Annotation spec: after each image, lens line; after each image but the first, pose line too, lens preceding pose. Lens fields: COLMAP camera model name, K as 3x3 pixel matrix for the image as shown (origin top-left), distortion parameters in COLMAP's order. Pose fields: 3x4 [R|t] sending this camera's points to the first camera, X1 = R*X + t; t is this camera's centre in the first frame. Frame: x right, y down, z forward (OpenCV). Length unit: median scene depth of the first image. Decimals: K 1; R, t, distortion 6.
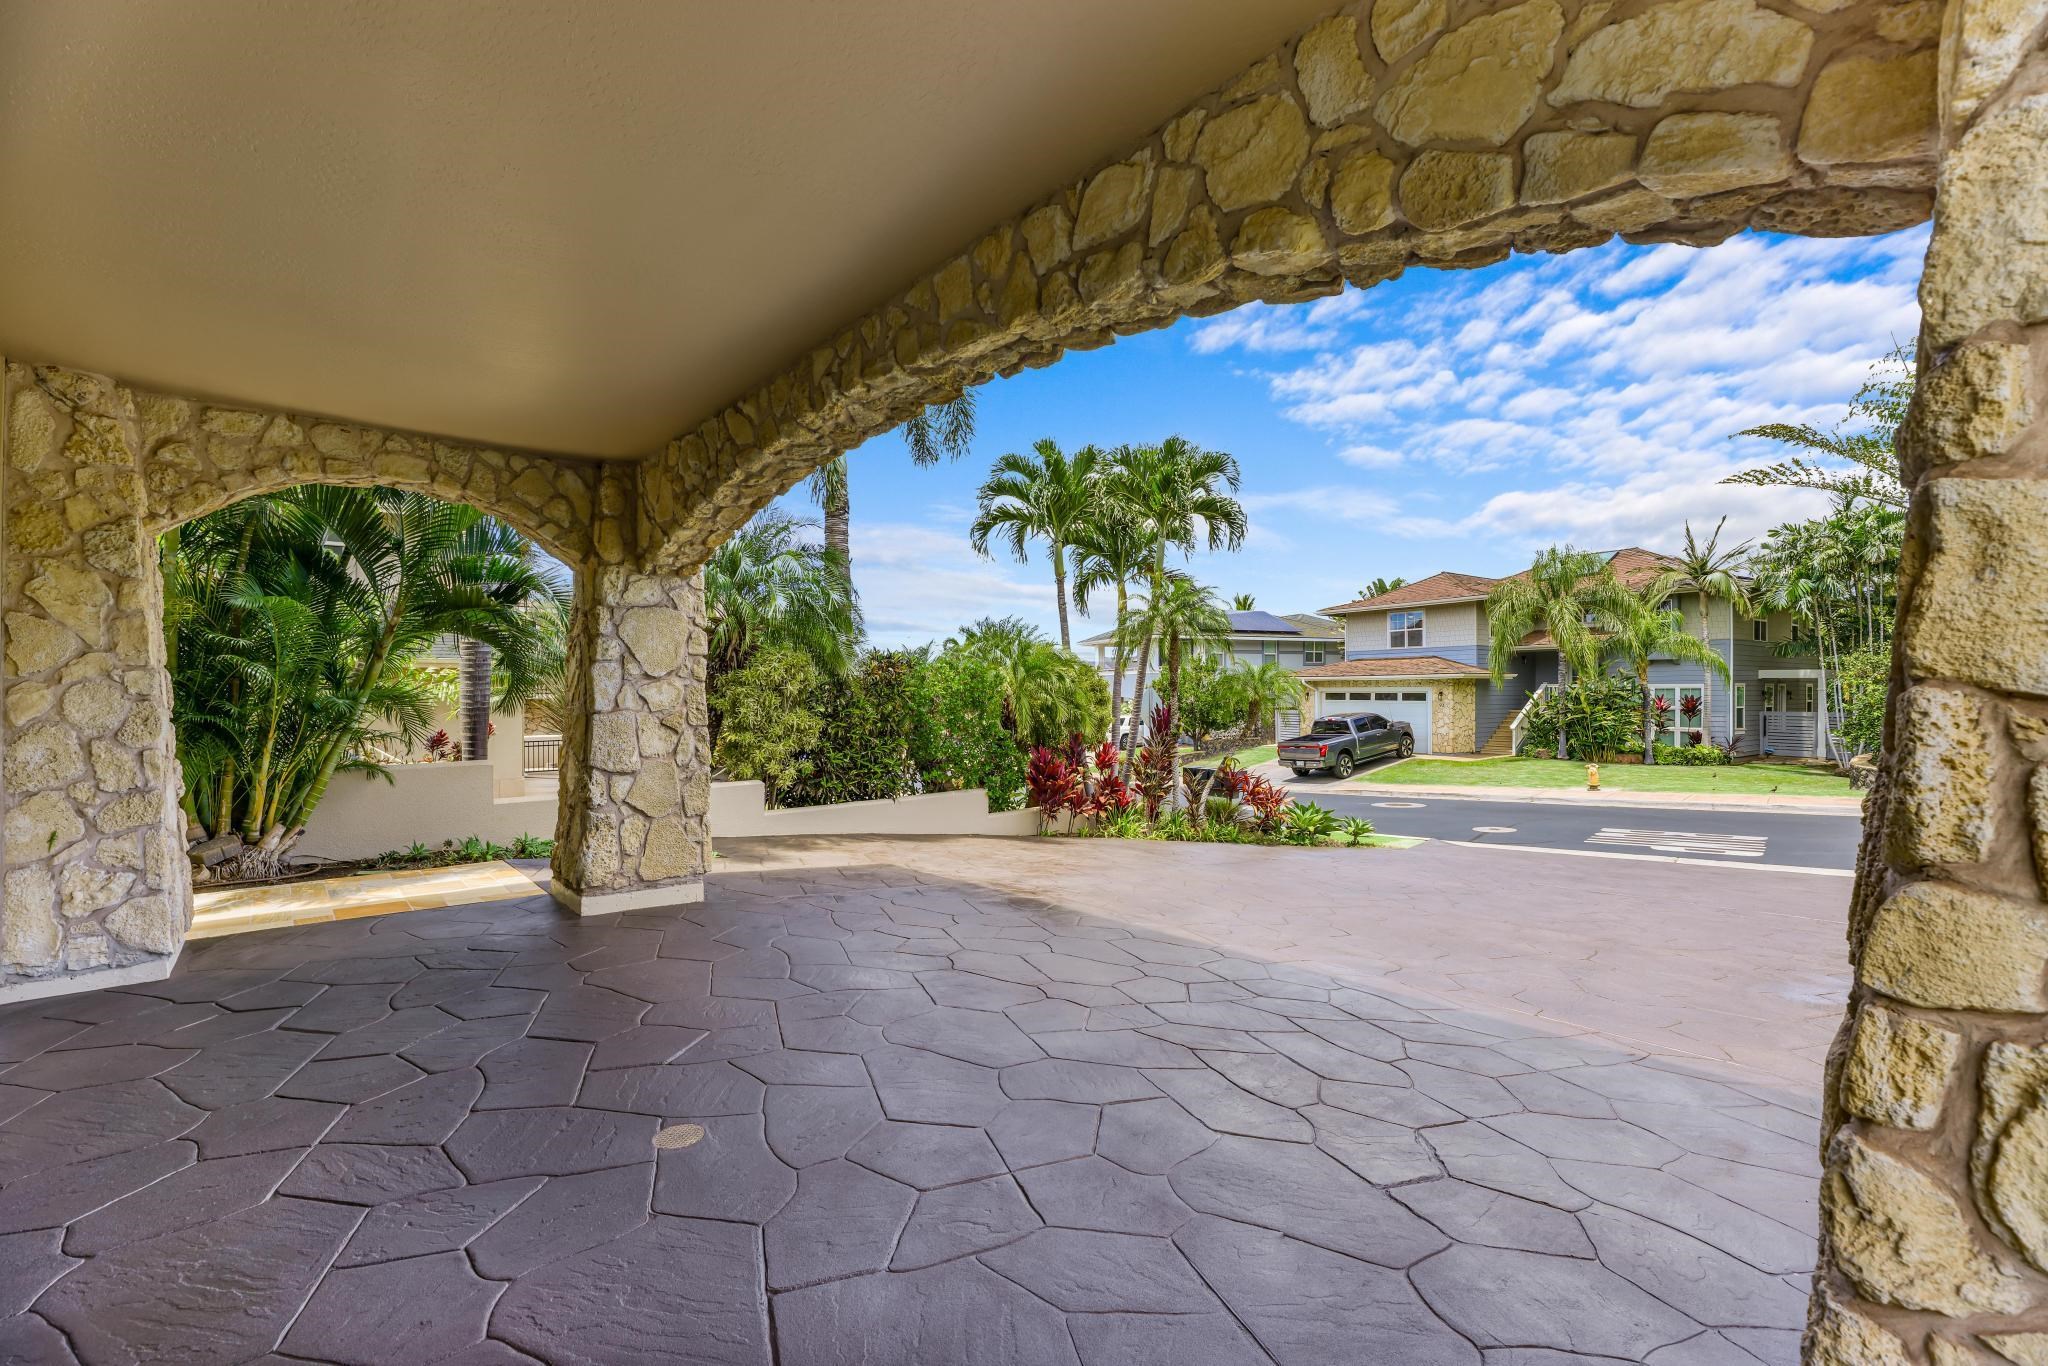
lens RADIAL K [[828.3, 0, 1011.9], [0, 828.3, 692.7], [0, 0, 1]] dist [-0.000553, -0.001202]
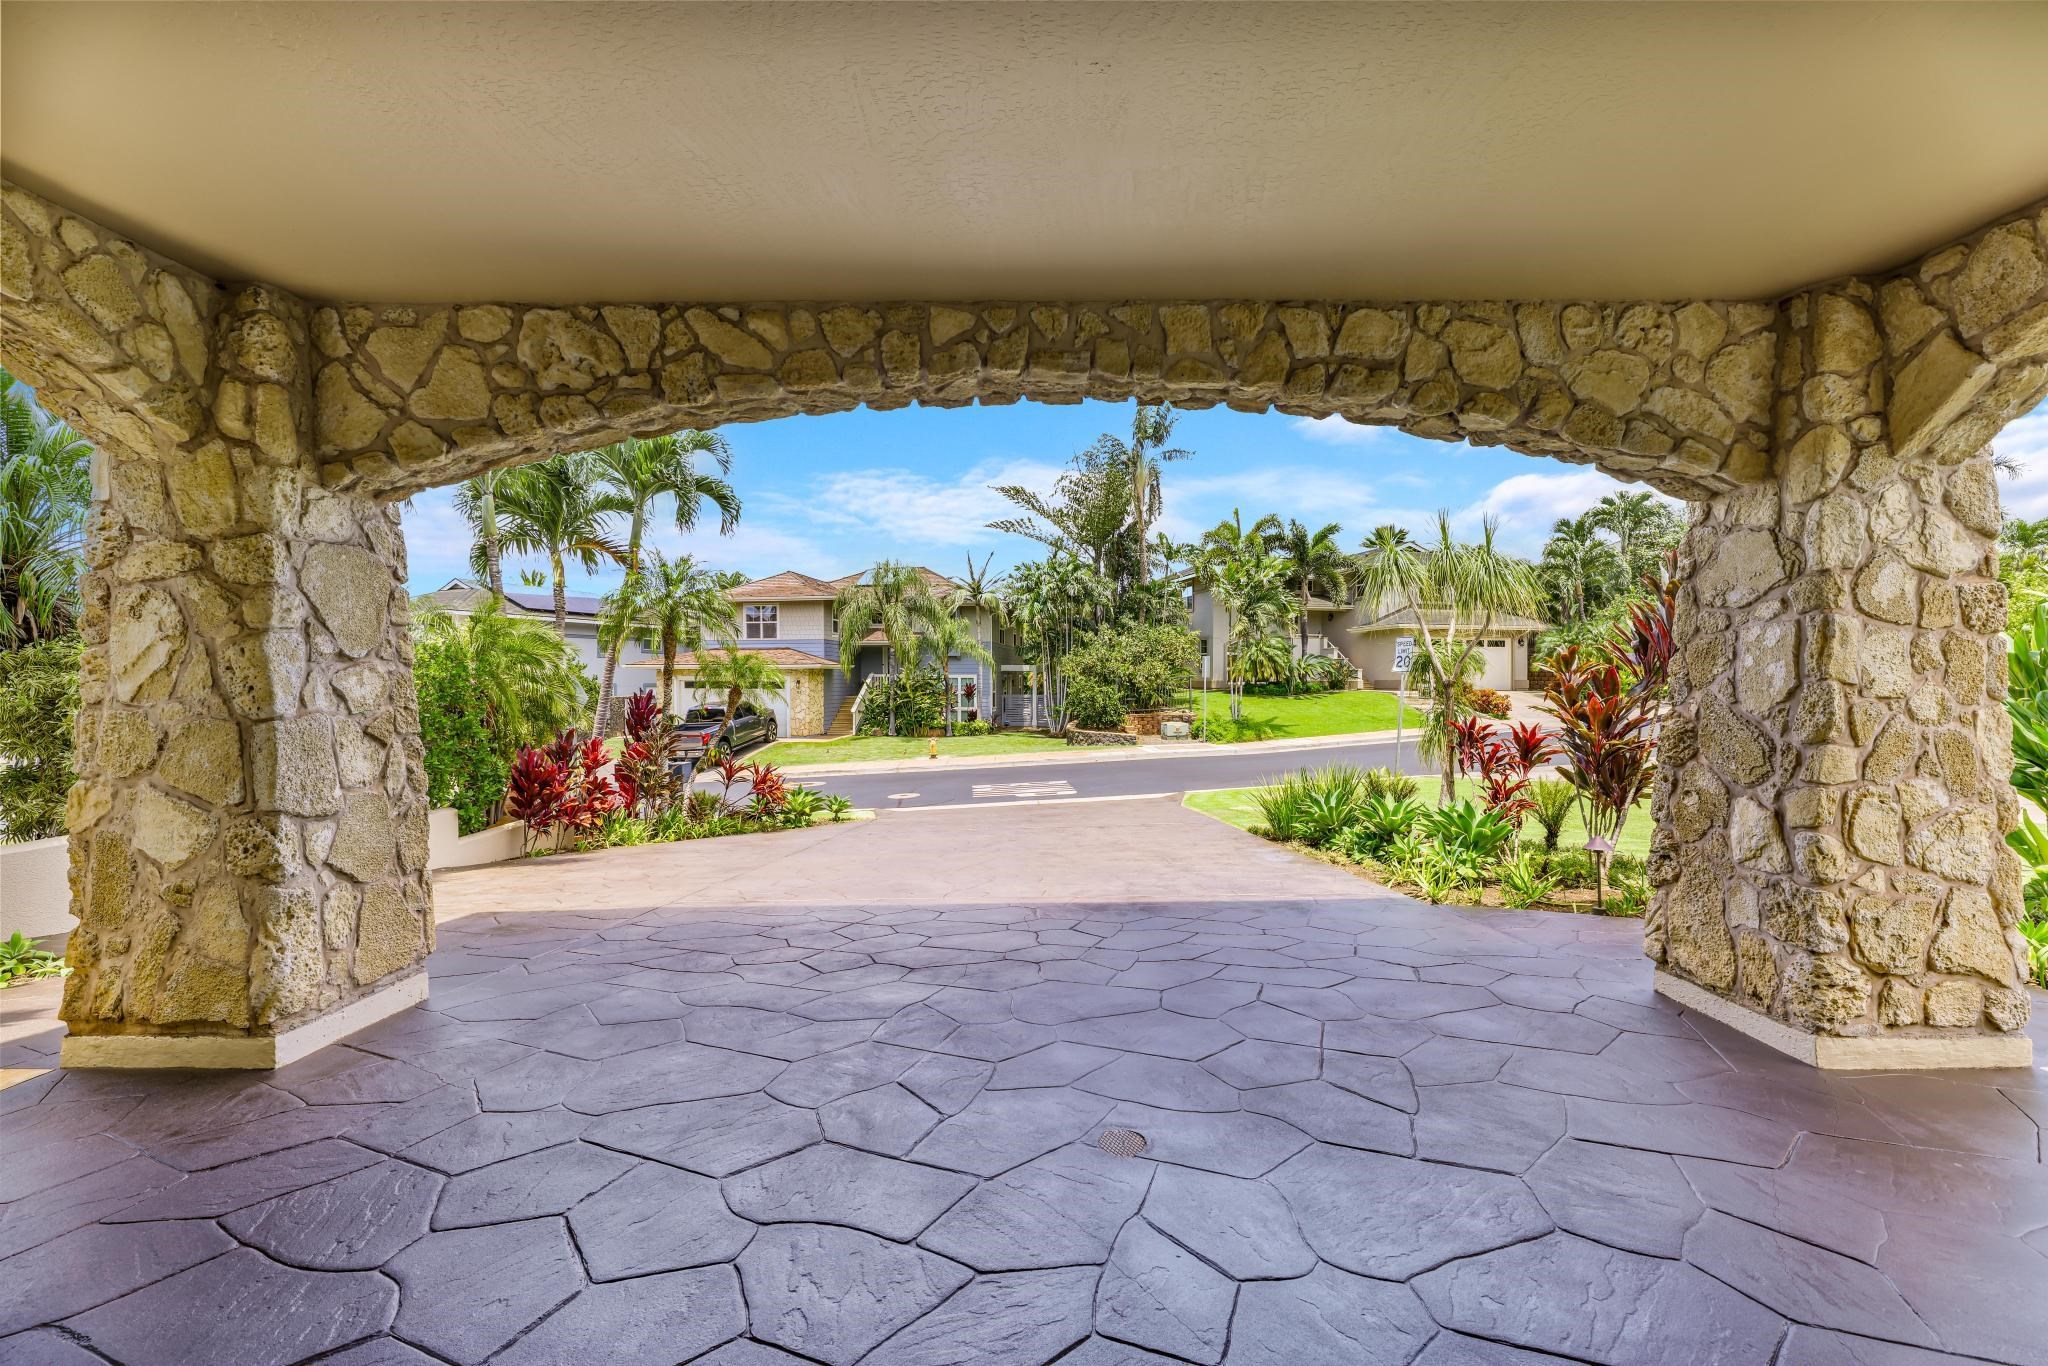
lens RADIAL K [[828.3, 0, 1029.3], [0, 828.3, 690.1], [0, 0, 1]] dist [-0.000553, -0.001202]
pose [[0.665194, -0.008752, 0.746620, -0.130529], [0.000743, 0.999939, 0.011059, -0.000317], [-0.746670, -0.006802, 0.665159, 0.048614]]
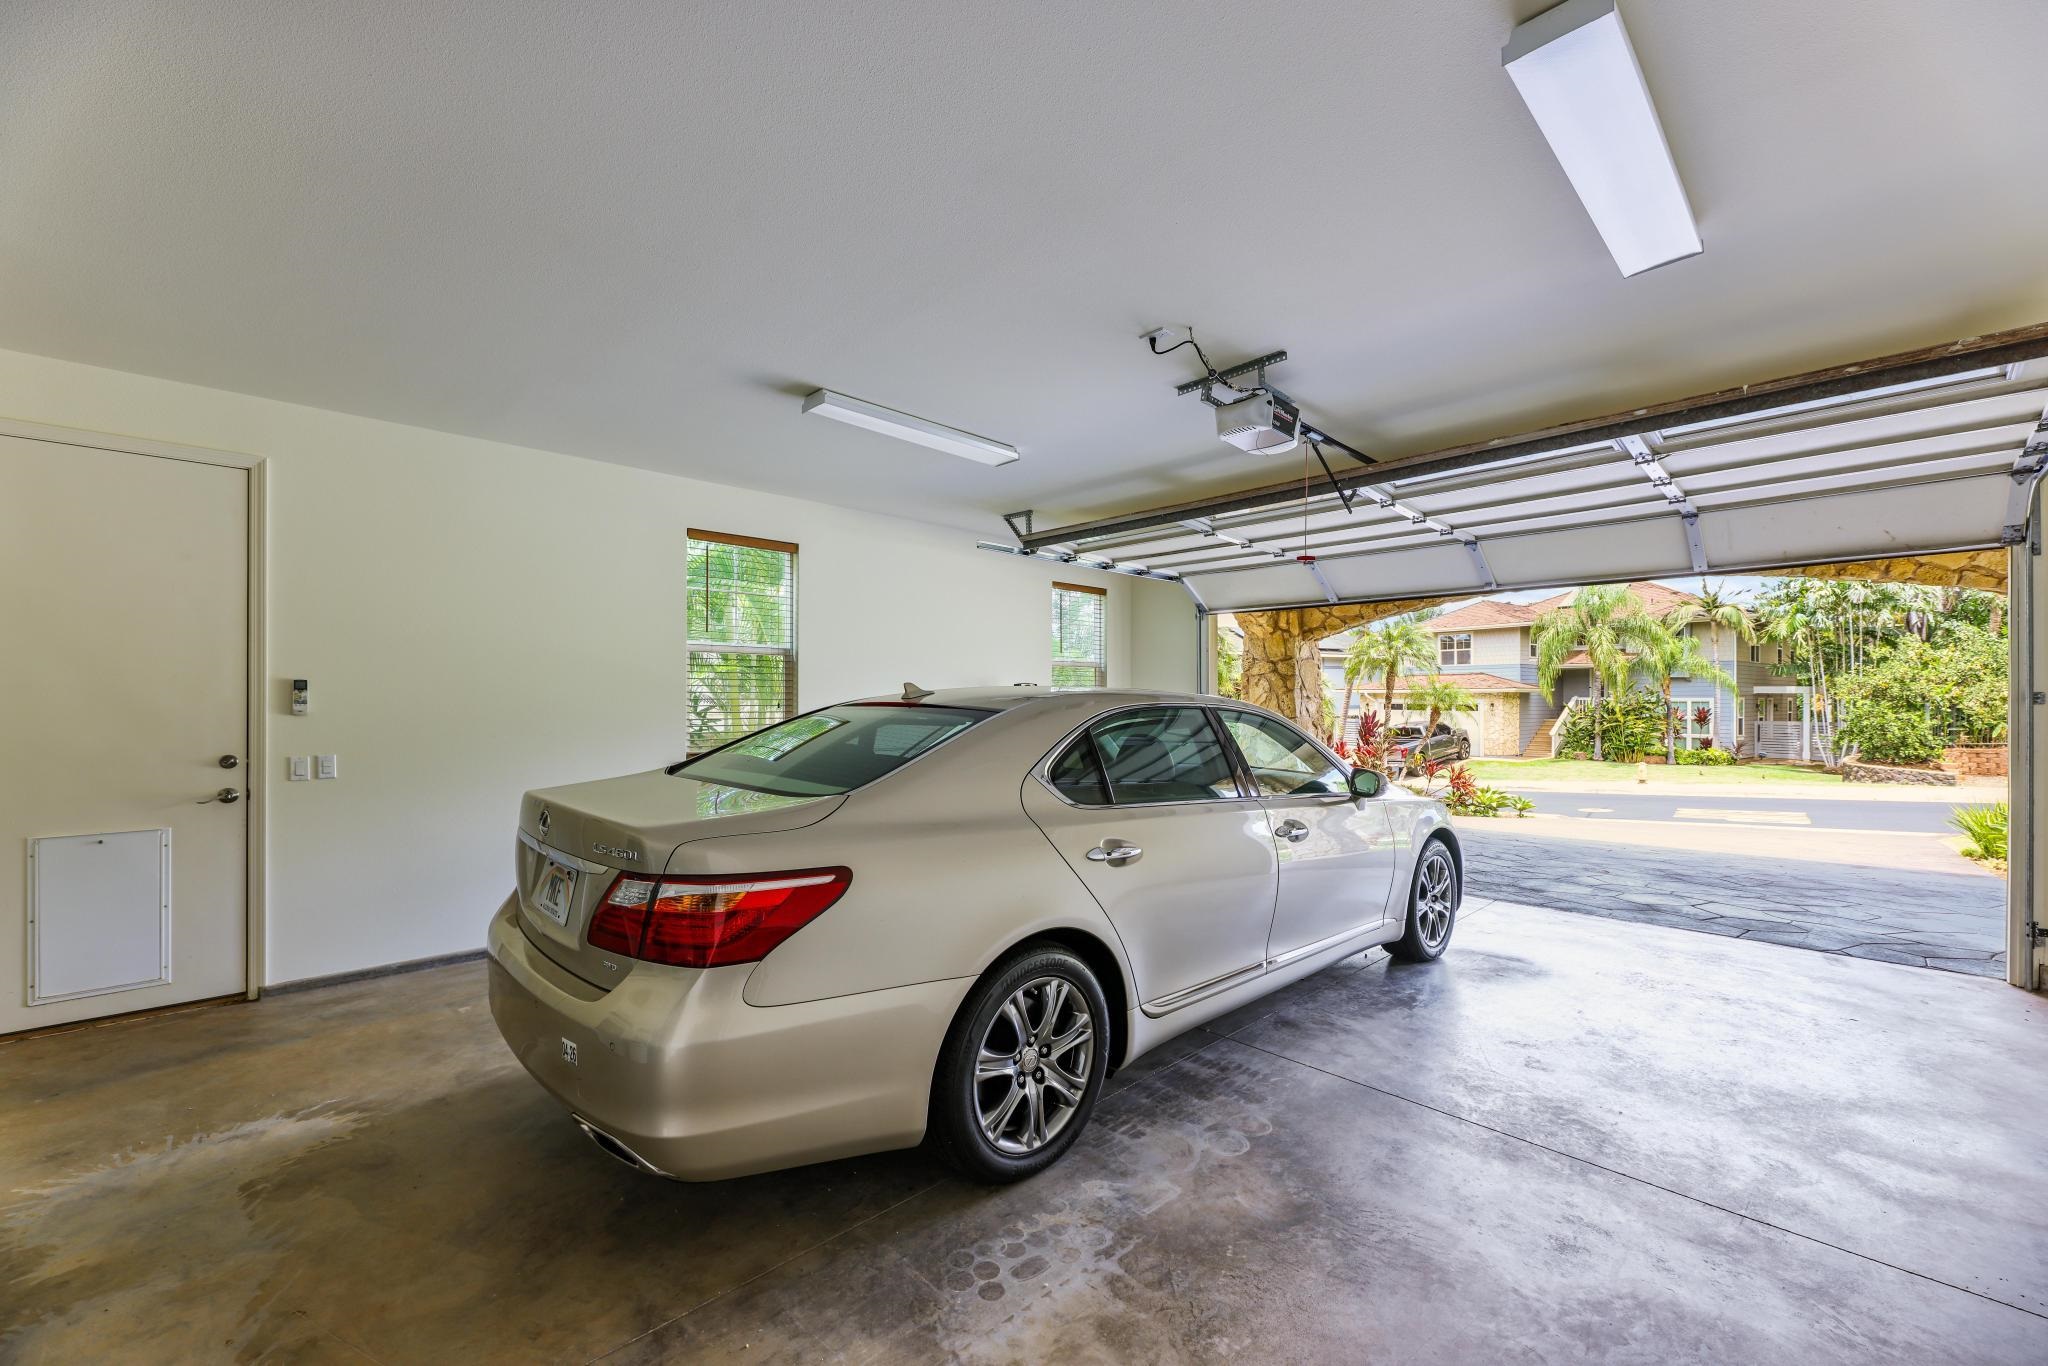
lens RADIAL K [[828.3, 0, 1021.0], [0, 828.3, 698.6], [0, 0, 1]] dist [-0.000553, -0.001202]
pose [[0.998781, 0.004394, 0.049173, -0.267303], [-0.004250, 0.999986, -0.003036, -0.001949], [-0.049186, 0.002823, 0.998786, -0.178704]]
